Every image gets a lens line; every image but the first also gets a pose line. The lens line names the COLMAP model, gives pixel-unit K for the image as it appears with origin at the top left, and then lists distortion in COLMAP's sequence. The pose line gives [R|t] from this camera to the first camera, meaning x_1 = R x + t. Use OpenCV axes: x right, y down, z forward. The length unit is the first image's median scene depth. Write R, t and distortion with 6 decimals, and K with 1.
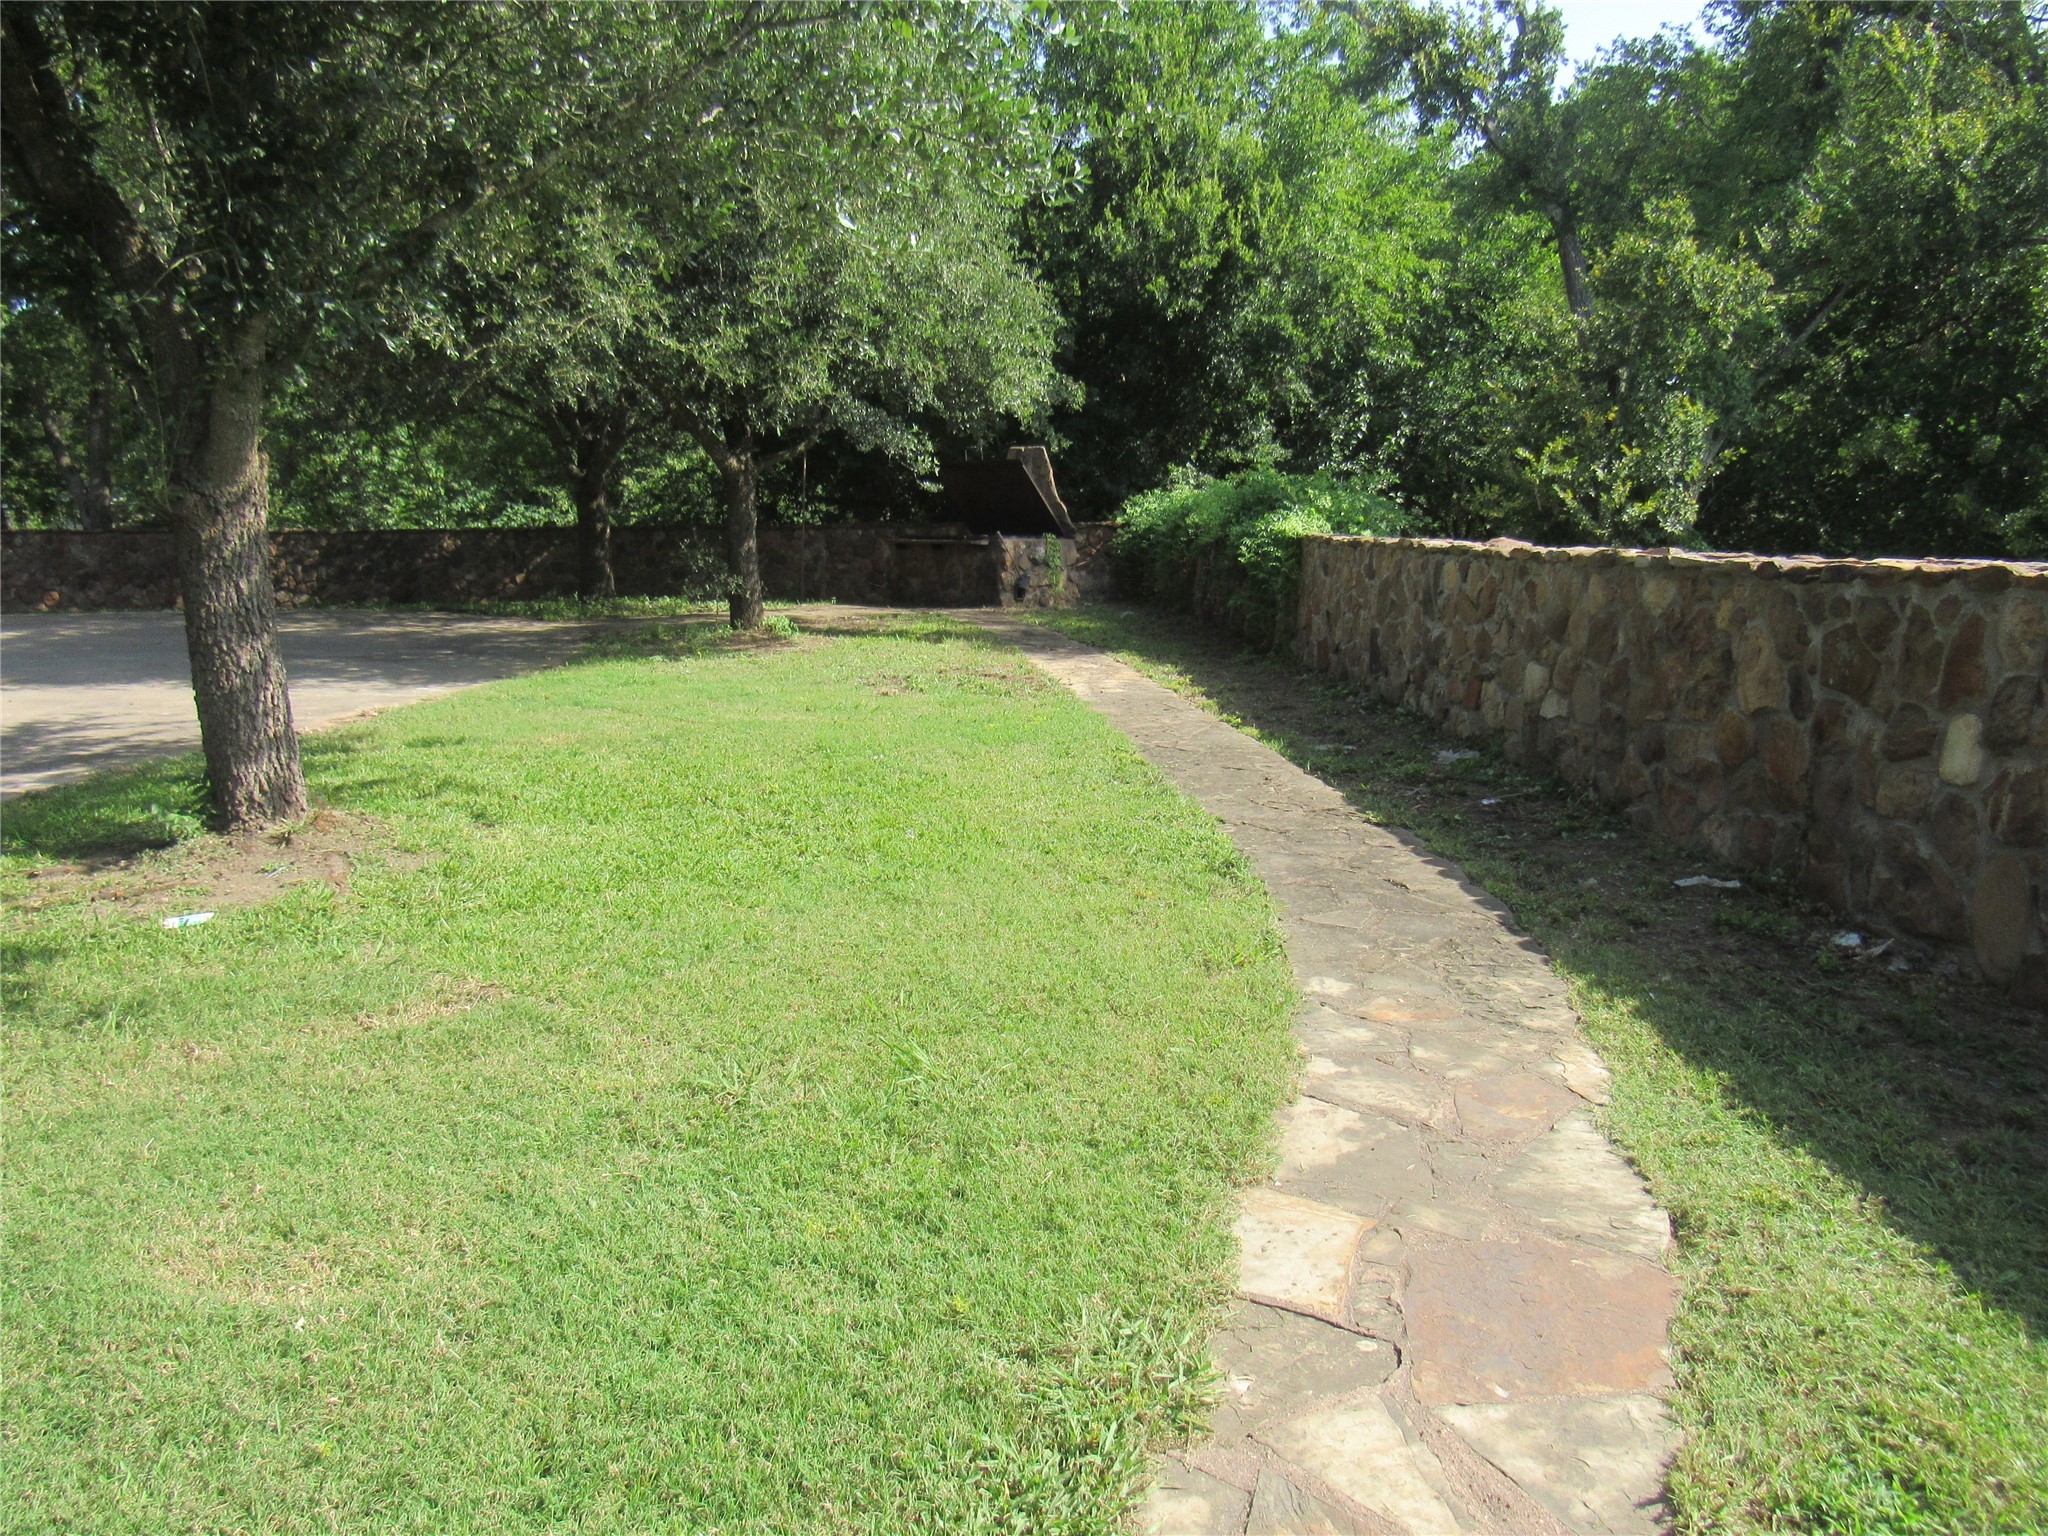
lens RADIAL K [[1447.2, 0, 1027.2], [0, 1447.2, 765.6], [0, 0, 1]] dist [-0.008102, 0.003155]
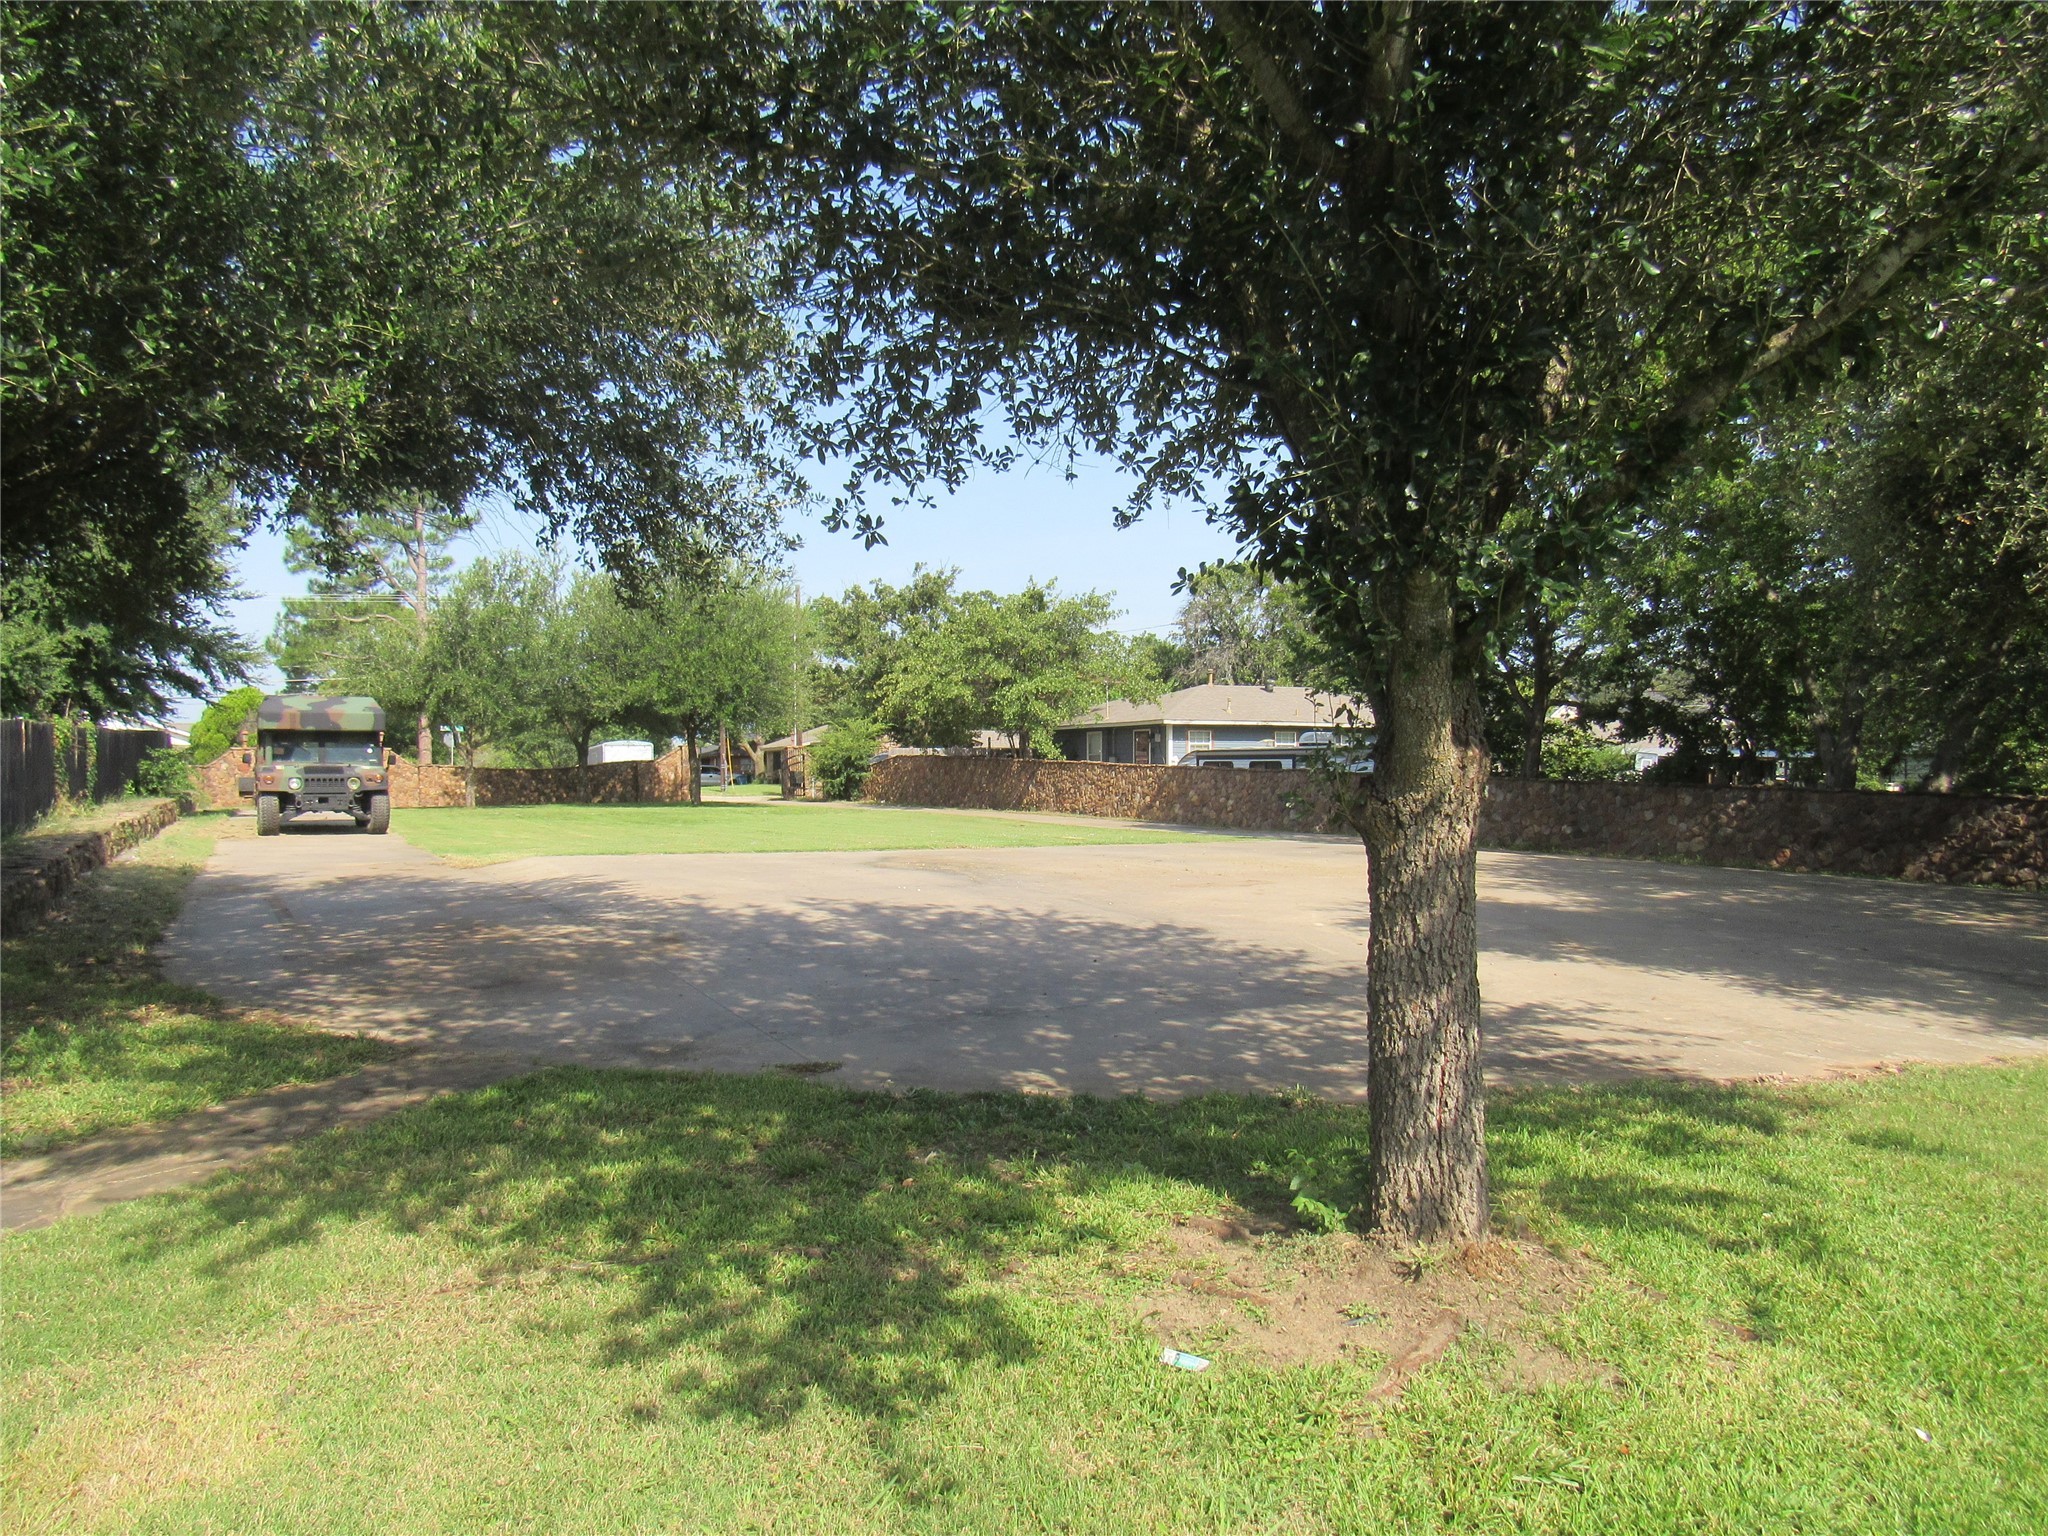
lens RADIAL K [[1447.2, 0, 1025.2], [0, 1447.2, 779.5], [0, 0, 1]] dist [-0.008102, 0.003155]
pose [[0.403499, 0.026898, -0.914585, 0.063241], [-0.171011, 0.984171, -0.046502, -0.125282], [0.898857, 0.175167, 0.401712, 0.489833]]
